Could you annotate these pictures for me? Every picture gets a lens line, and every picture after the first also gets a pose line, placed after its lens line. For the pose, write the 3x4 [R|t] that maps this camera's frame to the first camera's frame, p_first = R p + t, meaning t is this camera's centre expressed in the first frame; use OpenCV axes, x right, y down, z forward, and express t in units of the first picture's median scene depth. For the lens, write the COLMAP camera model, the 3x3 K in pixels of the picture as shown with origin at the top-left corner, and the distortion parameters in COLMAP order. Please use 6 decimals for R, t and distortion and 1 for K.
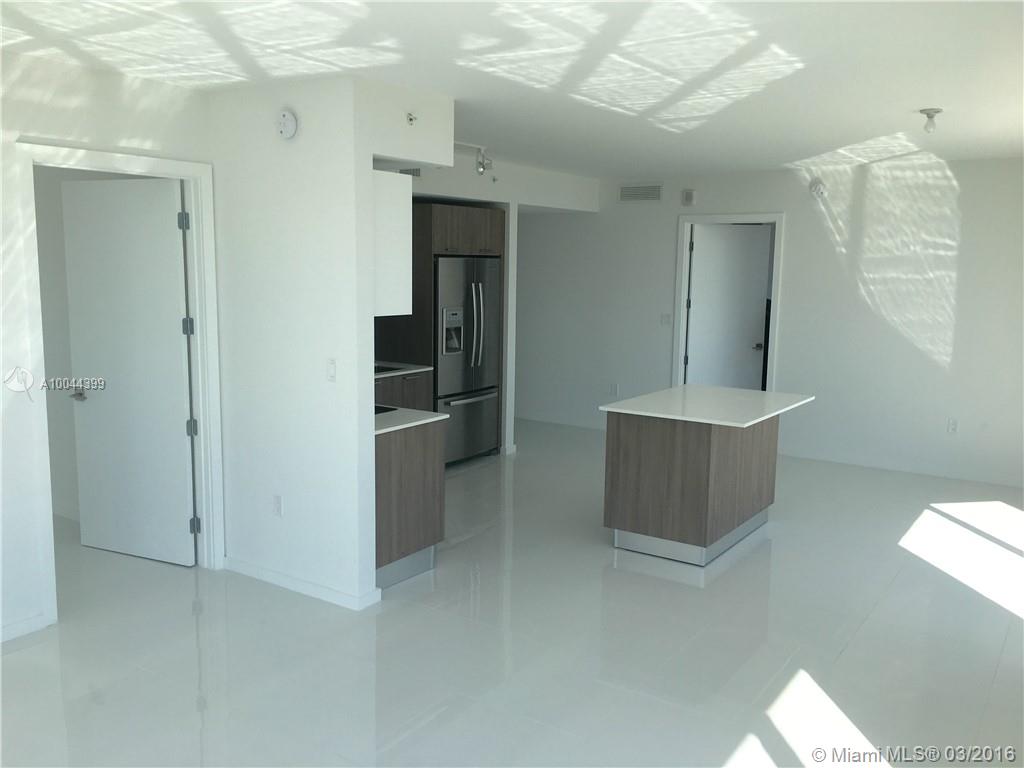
lens RADIAL K [[870.8, 0, 516.2], [0, 870.8, 383.1], [0, 0, 1]] dist [0.059760, -0.072516]
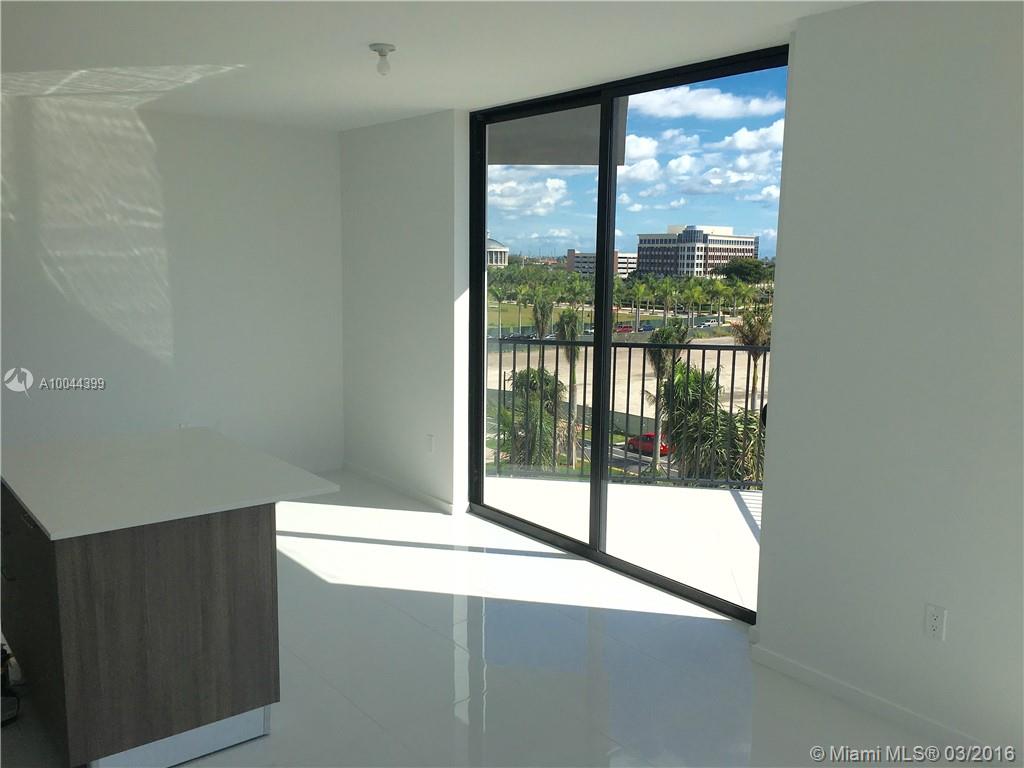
lens RADIAL K [[870.8, 0, 508.6], [0, 870.8, 385.9], [0, 0, 1]] dist [0.059760, -0.072516]
pose [[0.311619, -0.149814, 0.938323, -0.190846], [0.122109, 0.985619, 0.116813, -0.054903], [-0.942329, 0.078176, 0.325431, 0.429897]]
